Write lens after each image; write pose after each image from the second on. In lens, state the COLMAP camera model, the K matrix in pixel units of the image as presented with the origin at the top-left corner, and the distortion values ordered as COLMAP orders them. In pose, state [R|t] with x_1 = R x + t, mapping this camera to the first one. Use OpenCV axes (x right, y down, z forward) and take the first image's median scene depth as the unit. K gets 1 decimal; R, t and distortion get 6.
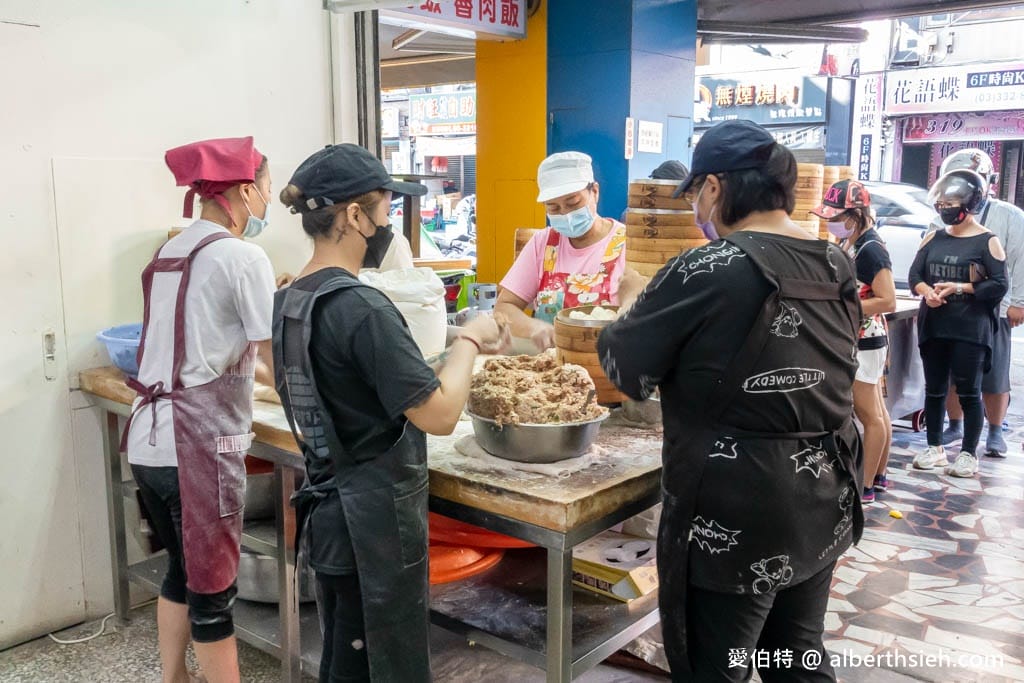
lens RADIAL K [[703.5, 0, 512.0], [0, 703.5, 341.5], [0, 0, 1]] dist [0.003154, 0.003580]
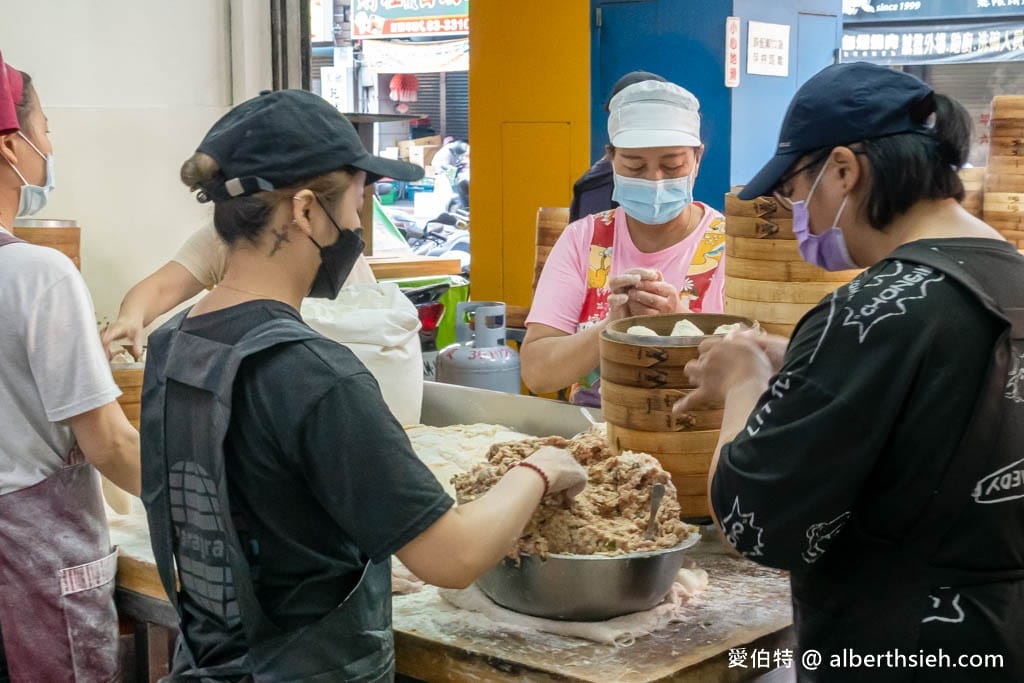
lens RADIAL K [[836.2, 0, 512.0], [0, 836.2, 341.5], [0, 0, 1]] dist [-0.049252, 0.007011]
pose [[0.999450, -0.006073, -0.032615, 0.004002], [0.001889, 0.991927, -0.126794, 0.030377], [0.033122, 0.126663, 0.991393, 0.301927]]
